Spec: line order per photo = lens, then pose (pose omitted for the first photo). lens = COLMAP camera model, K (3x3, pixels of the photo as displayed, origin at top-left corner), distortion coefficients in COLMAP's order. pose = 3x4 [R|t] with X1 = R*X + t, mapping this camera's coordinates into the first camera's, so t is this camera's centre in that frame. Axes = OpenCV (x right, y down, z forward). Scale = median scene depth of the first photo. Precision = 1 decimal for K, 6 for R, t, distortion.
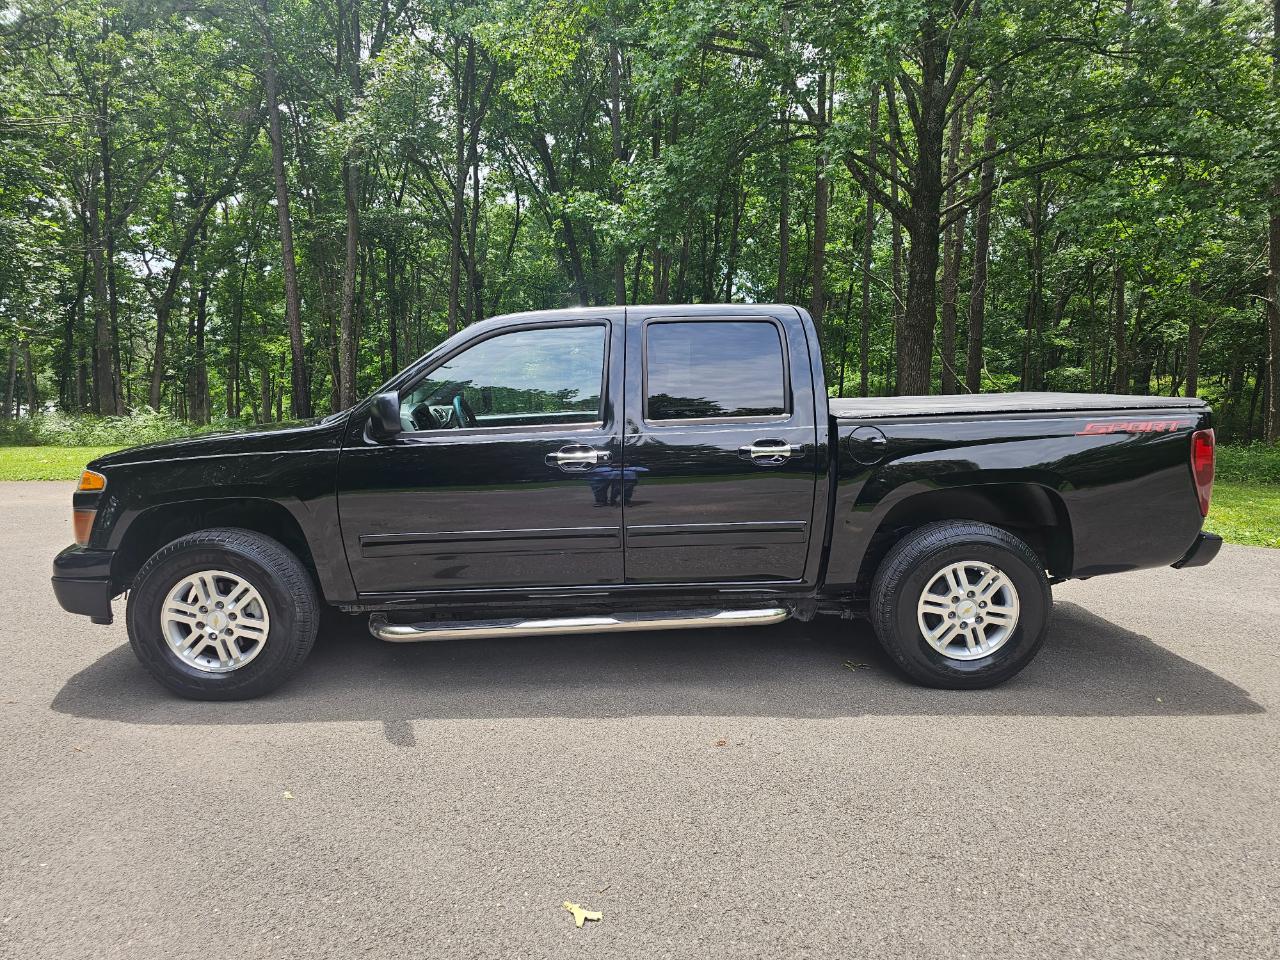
lens RADIAL K [[849.6, 0, 641.1], [0, 849.6, 461.5], [0, 0, 1]] dist [0.044926, -0.035851]
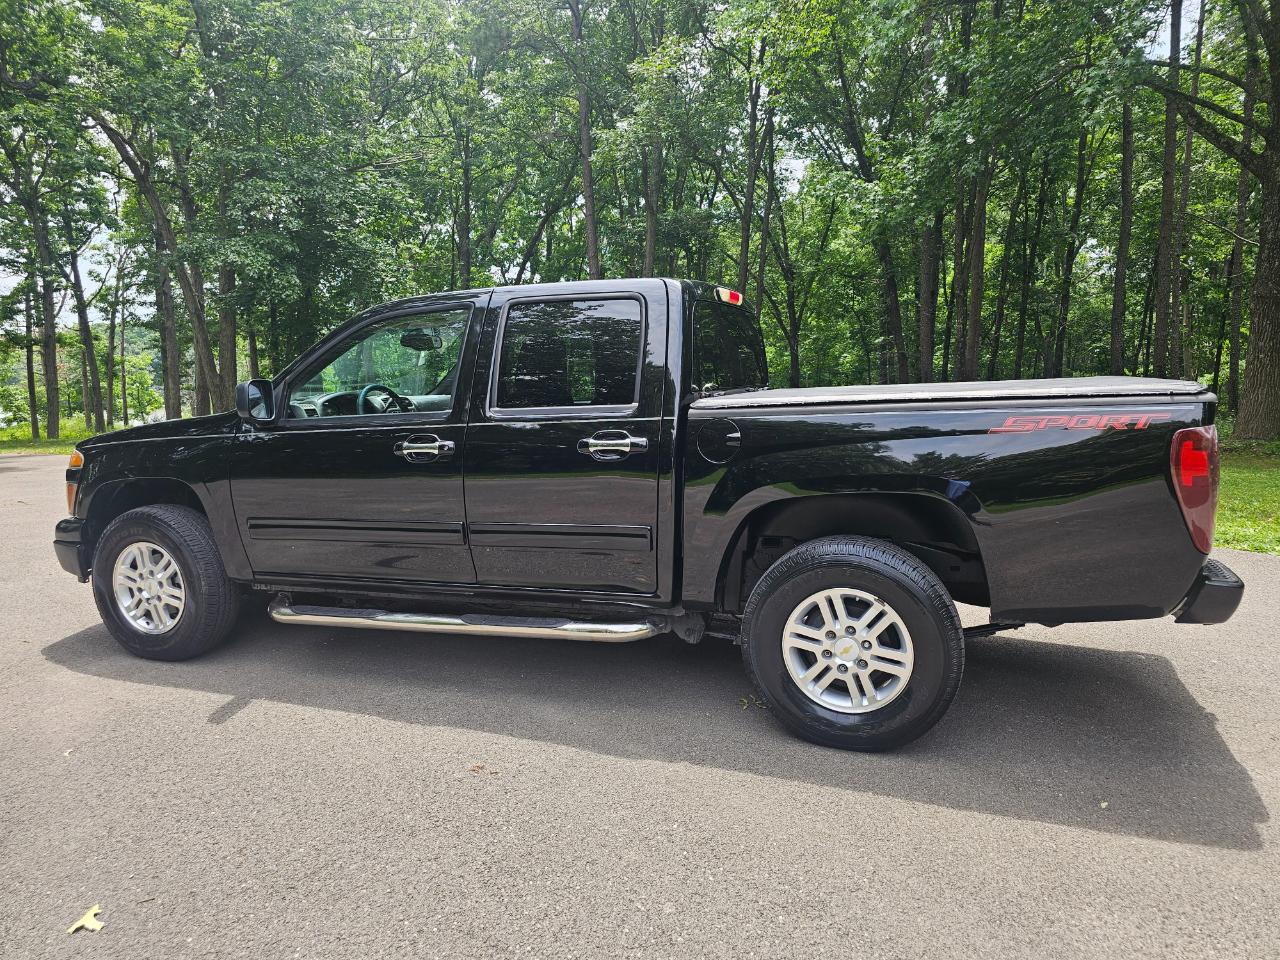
lens RADIAL K [[849.6, 0, 641.1], [0, 849.6, 461.5], [0, 0, 1]] dist [0.044926, -0.035851]
pose [[0.928469, 0.026676, -0.370450, 0.494832], [-0.023677, 0.999640, 0.012642, -0.007125], [0.370654, -0.002966, 0.928766, 0.192637]]
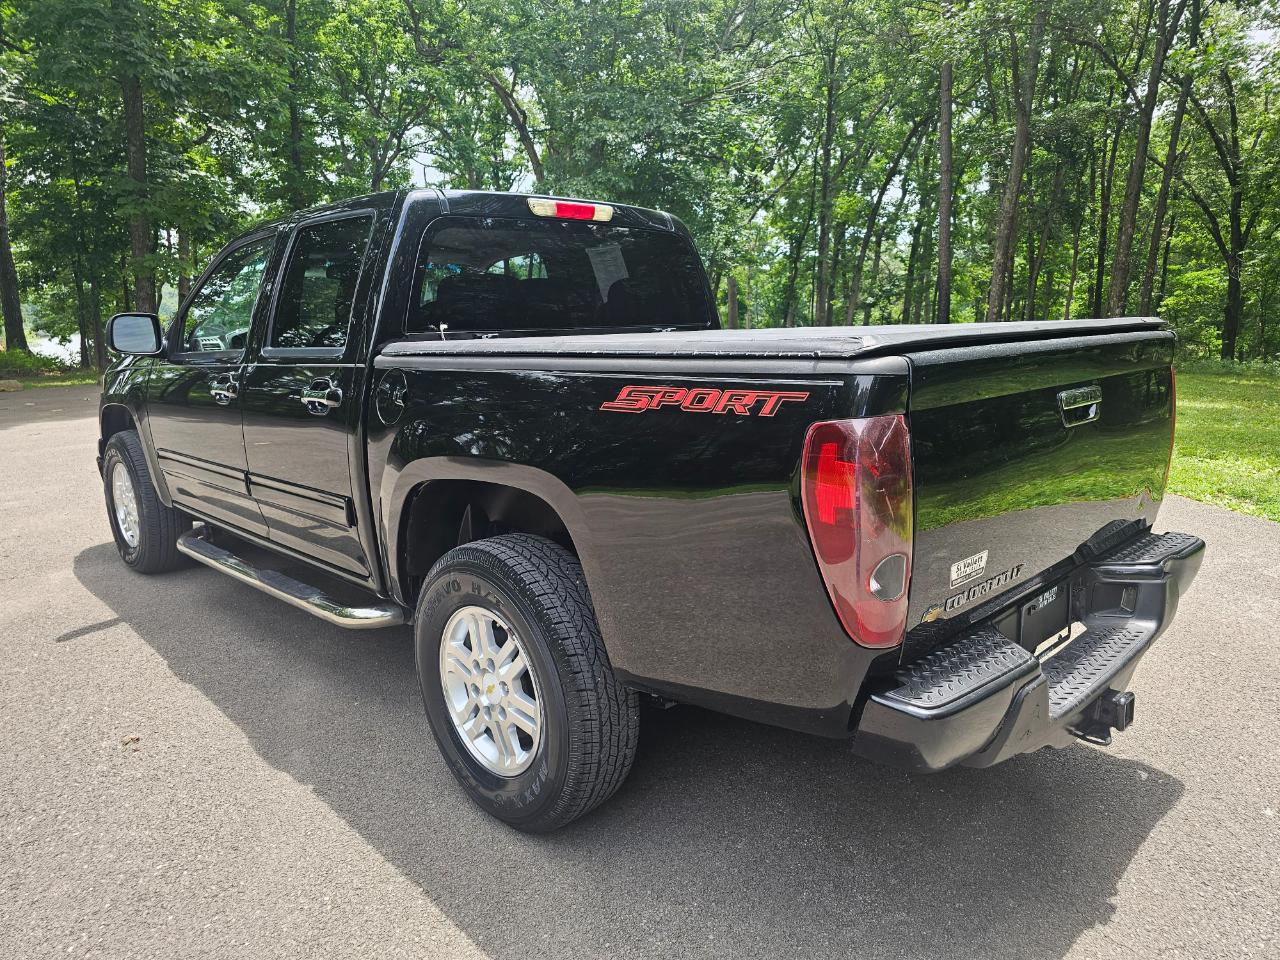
lens RADIAL K [[849.6, 0, 641.1], [0, 849.6, 461.5], [0, 0, 1]] dist [0.044926, -0.035851]
pose [[0.683126, 0.122296, -0.719988, 0.859251], [-0.060278, 0.991957, 0.111300, -0.054526], [0.727809, -0.032632, 0.685003, 0.675887]]
